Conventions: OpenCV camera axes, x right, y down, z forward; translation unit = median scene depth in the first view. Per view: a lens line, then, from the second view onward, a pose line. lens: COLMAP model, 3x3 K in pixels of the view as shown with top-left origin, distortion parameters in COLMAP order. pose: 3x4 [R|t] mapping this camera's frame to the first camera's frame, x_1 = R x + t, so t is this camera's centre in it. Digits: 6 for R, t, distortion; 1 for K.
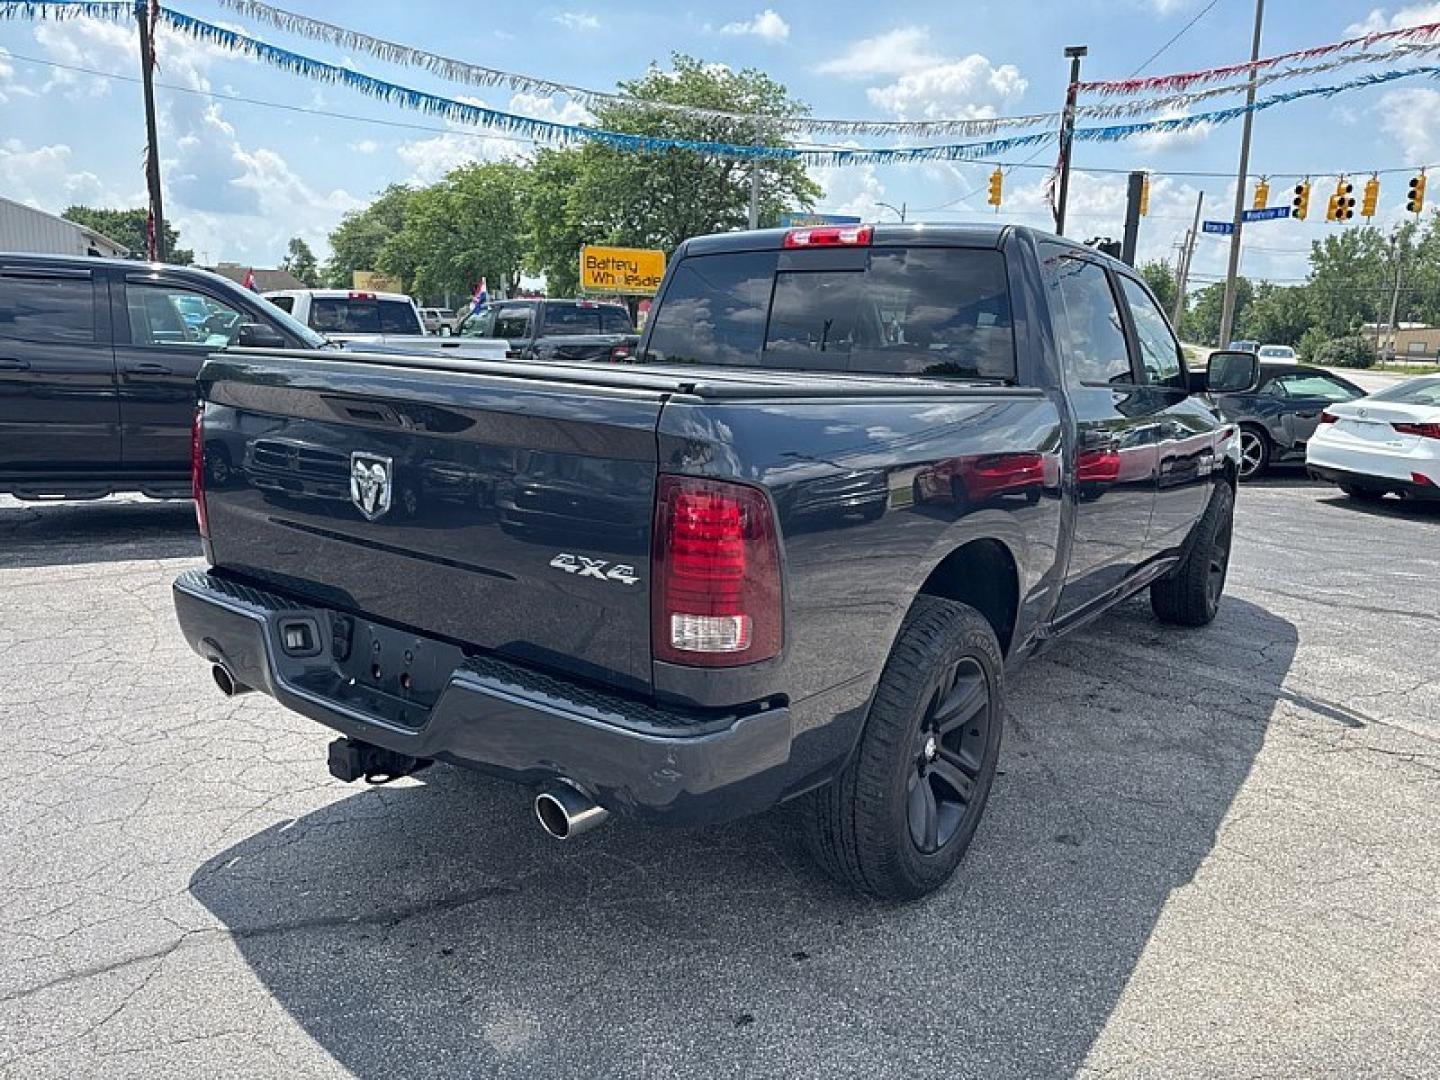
lens RADIAL K [[1050.6, 0, 700.3], [0, 1050.6, 523.0], [0, 0, 1]] dist [0.030273, -0.031157]
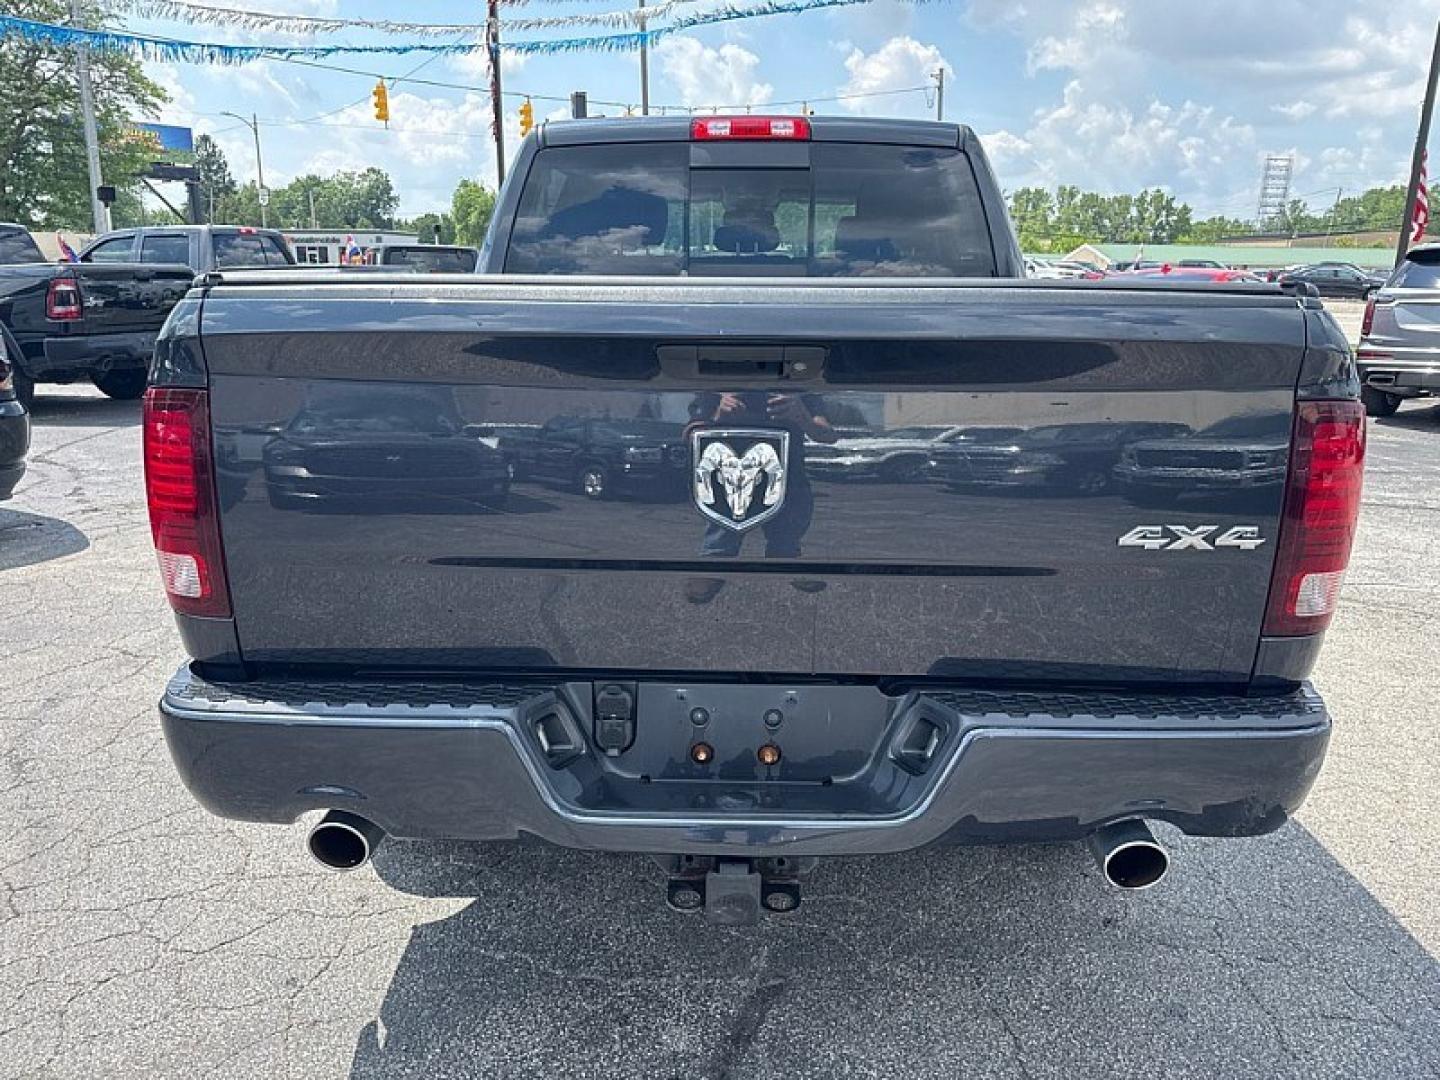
lens RADIAL K [[1050.6, 0, 682.3], [0, 1050.6, 519.5], [0, 0, 1]] dist [0.030273, -0.031157]
pose [[0.828085, -0.157908, 0.537904, -0.452224], [0.122862, 0.987302, 0.100692, -0.050945], [-0.546974, -0.017293, 0.836971, 0.313458]]
